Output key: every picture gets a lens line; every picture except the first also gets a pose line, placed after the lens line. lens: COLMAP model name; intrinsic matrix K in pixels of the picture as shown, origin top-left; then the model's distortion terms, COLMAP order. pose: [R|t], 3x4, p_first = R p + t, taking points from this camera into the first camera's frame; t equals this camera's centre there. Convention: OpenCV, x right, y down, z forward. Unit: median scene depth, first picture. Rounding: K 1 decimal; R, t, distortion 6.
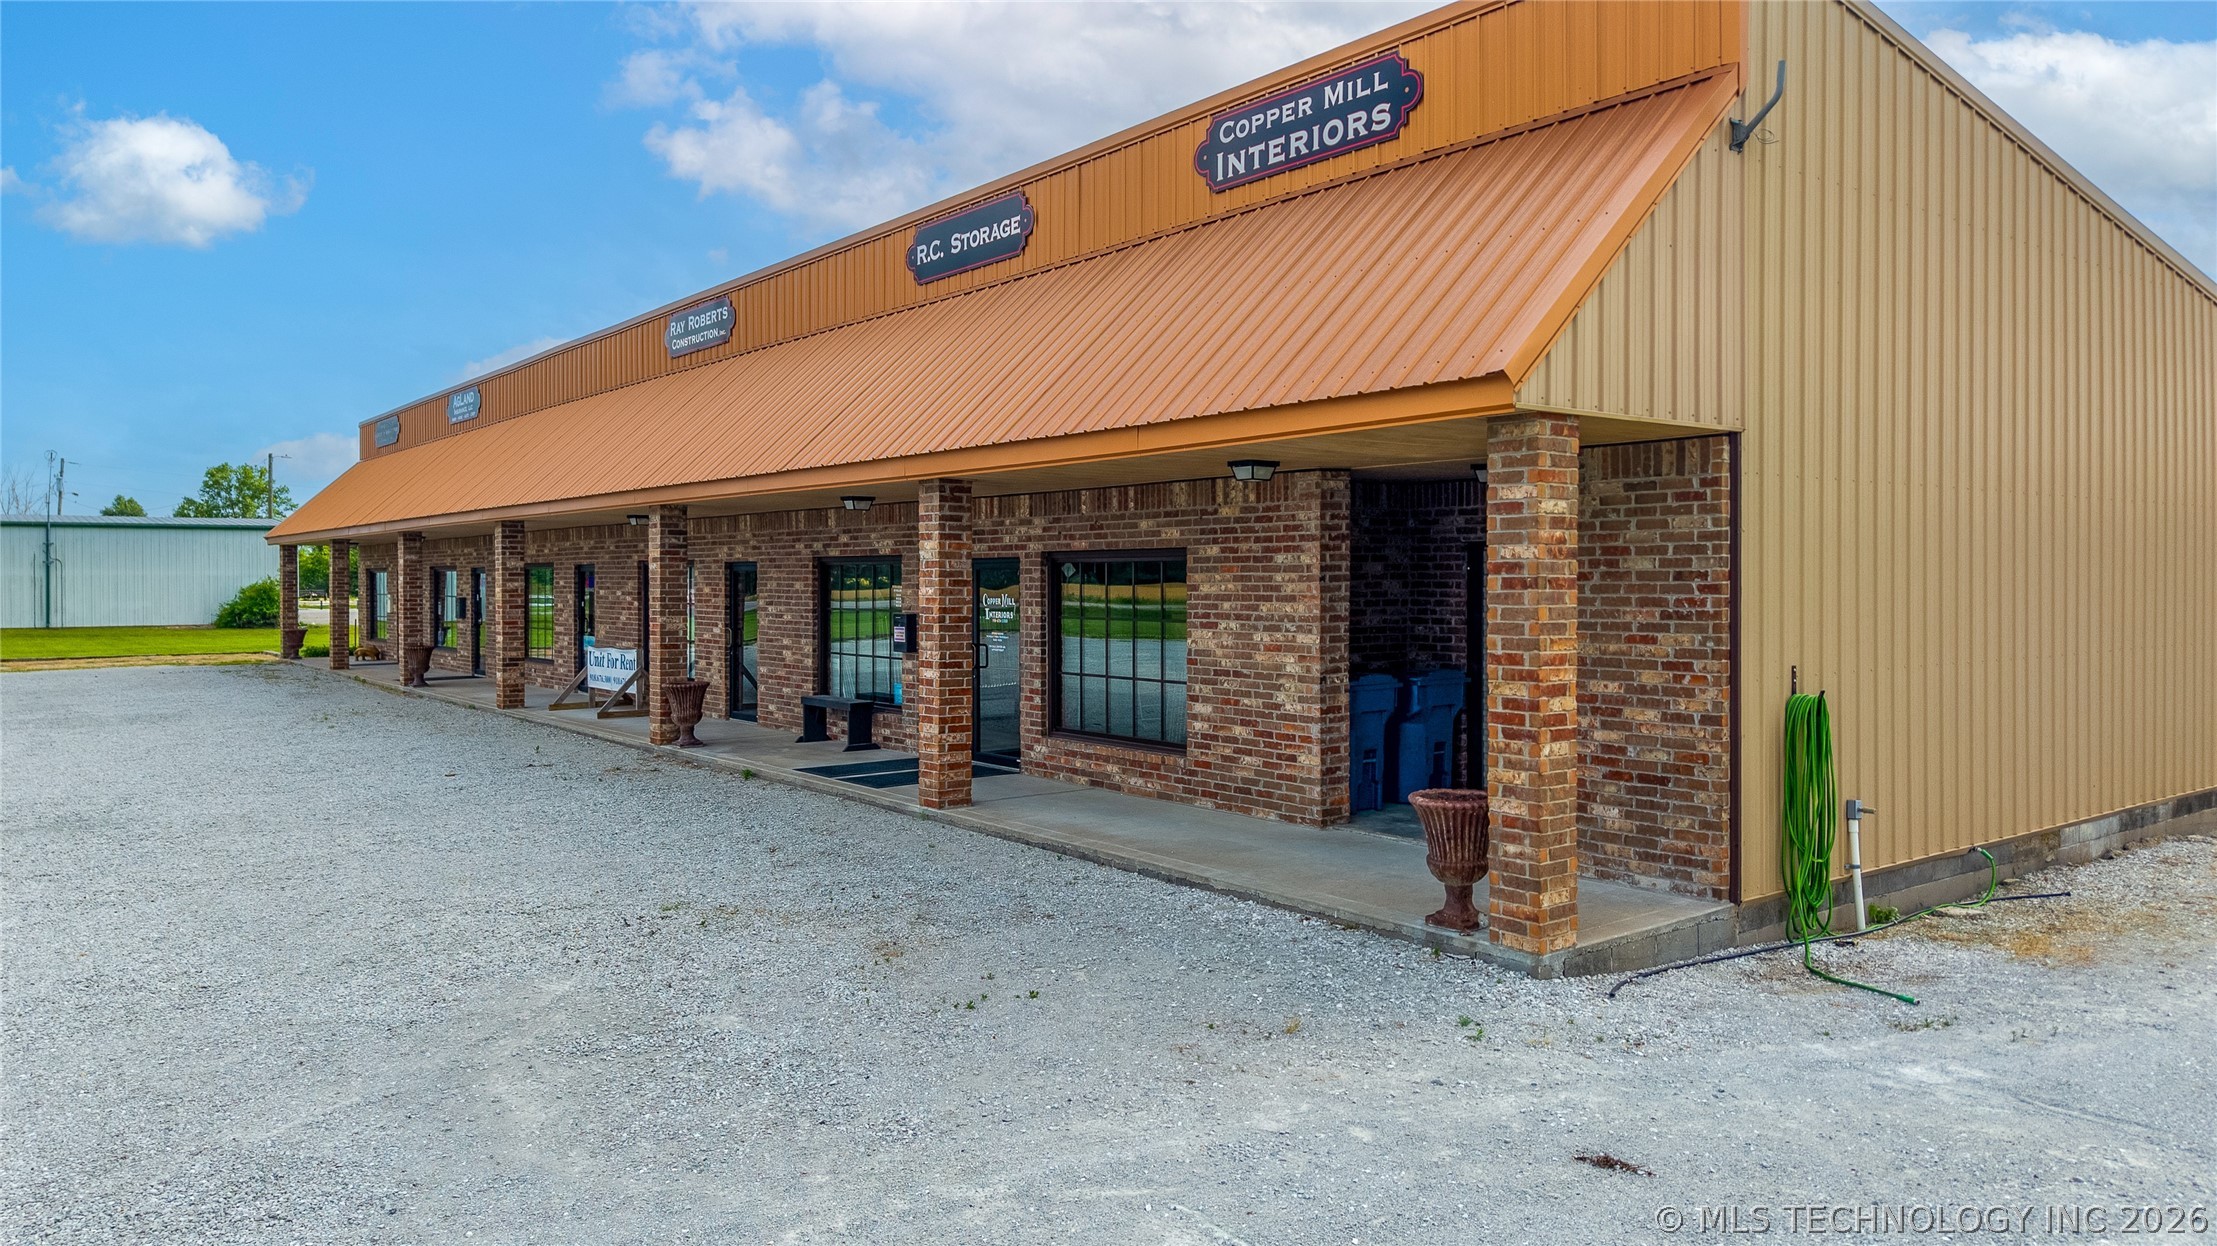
lens RADIAL K [[1449.8, 0, 1149.4], [0, 1449.8, 584.1], [0, 0, 1]] dist [0.071154, -0.001341]
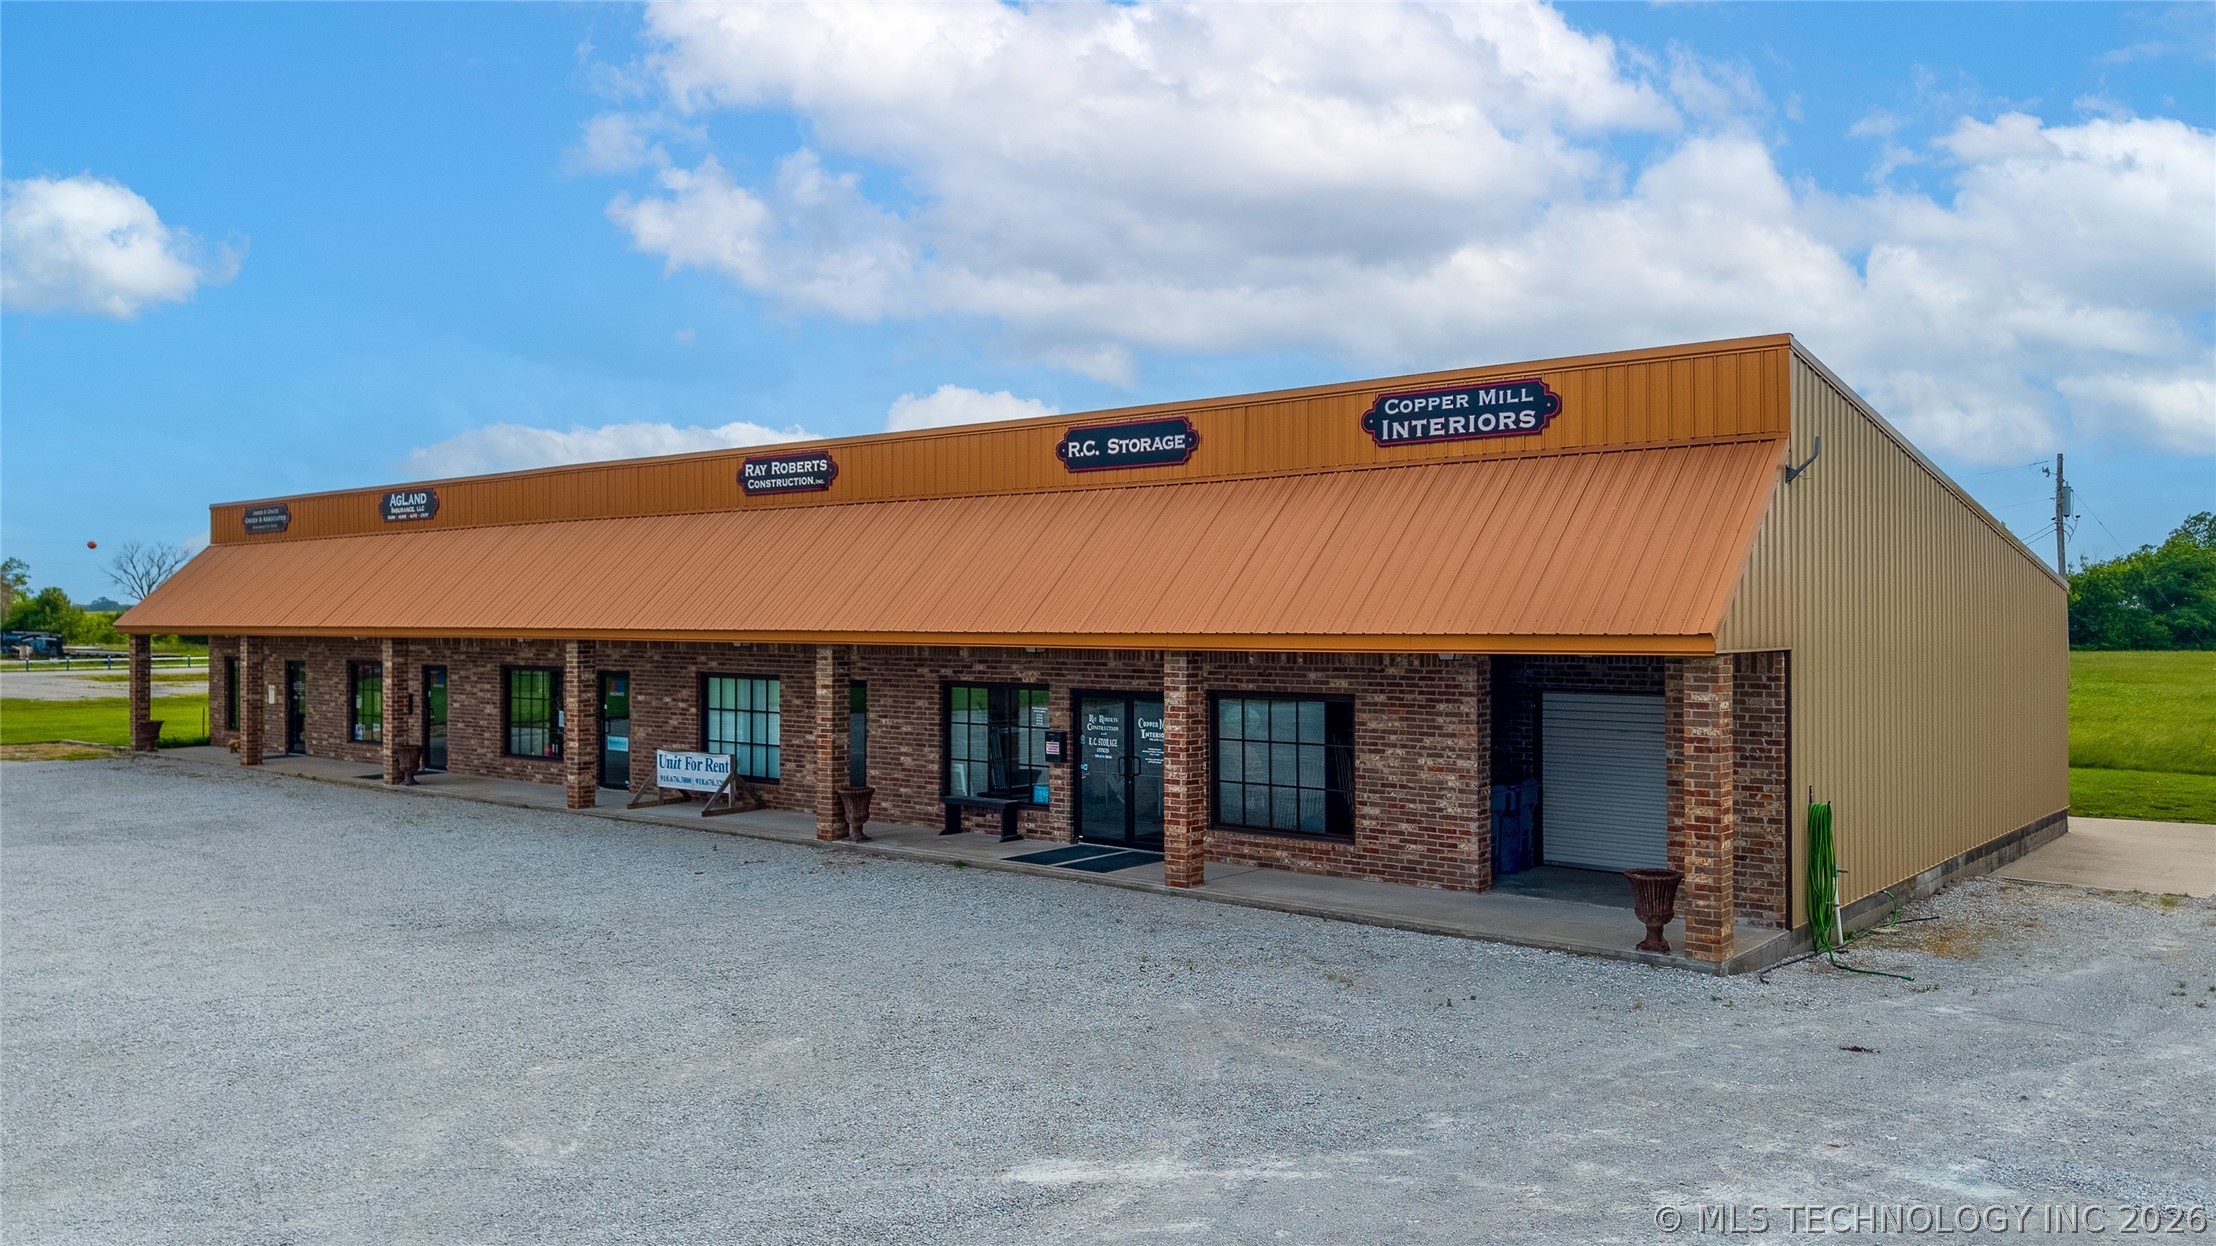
lens RADIAL K [[1556.2, 0, 1095.5], [0, 1556.2, 580.2], [0, 0, 1]] dist [0.006493, -0.006339]
pose [[0.982680, 0.004366, 0.185261, -0.532773], [0.001111, 0.999566, -0.029449, -0.098064], [-0.185309, 0.029145, 0.982248, -0.459365]]
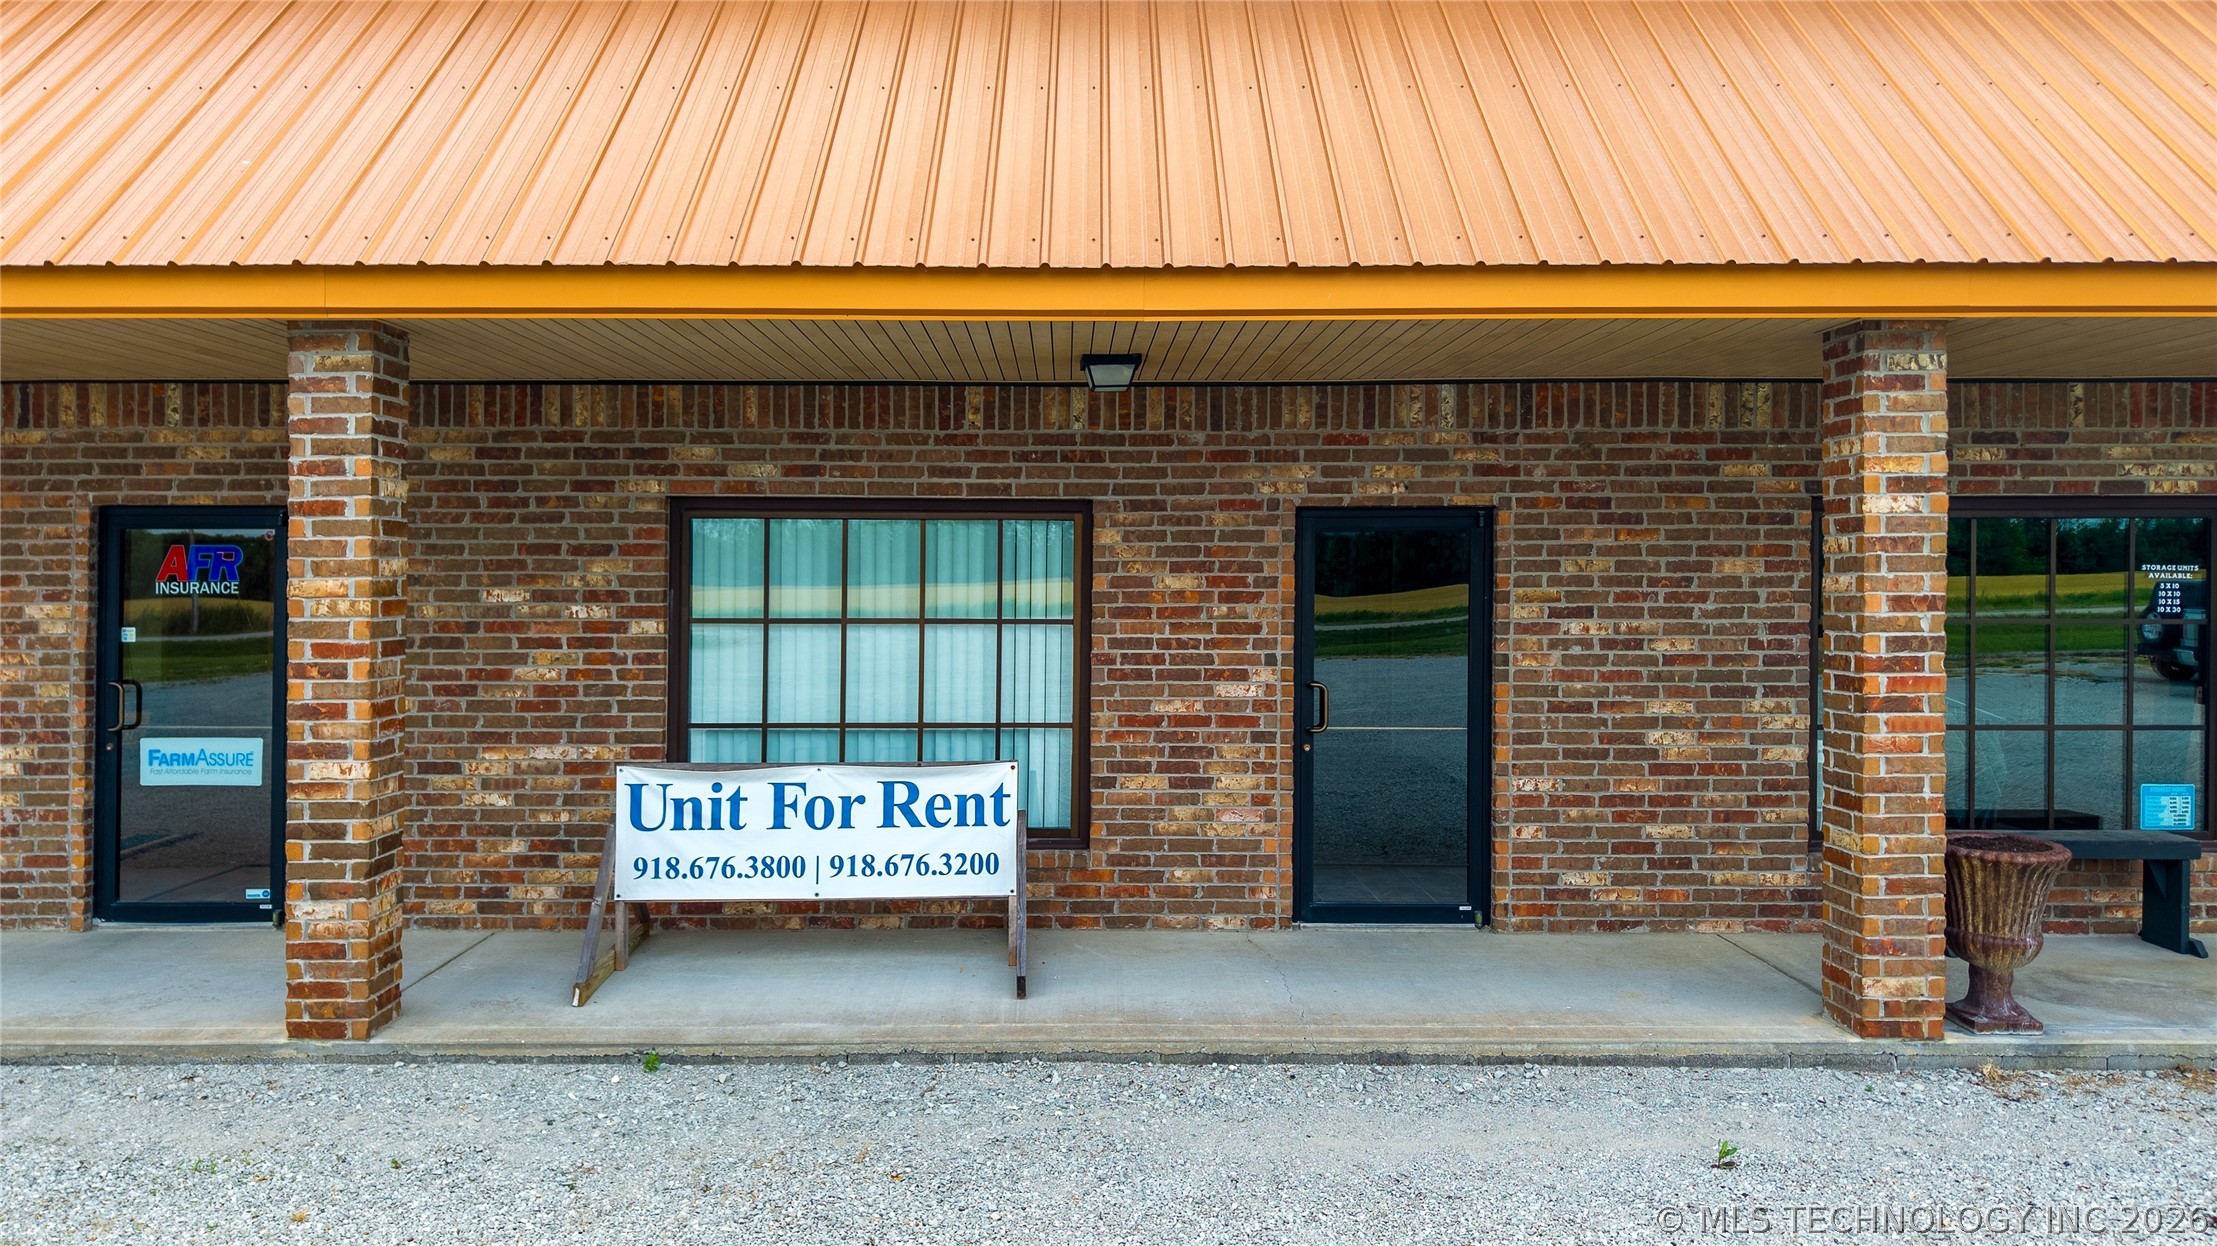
lens RADIAL K [[1556.9, 0, 1096.0], [0, 1556.9, 580.1], [0, 0, 1]] dist [0.006493, -0.006339]
pose [[0.662988, 0.001066, 0.748630, -1.077494], [0.003694, 0.999982, -0.004695, 0.009778], [-0.748621, 0.005878, 0.662972, 1.337497]]
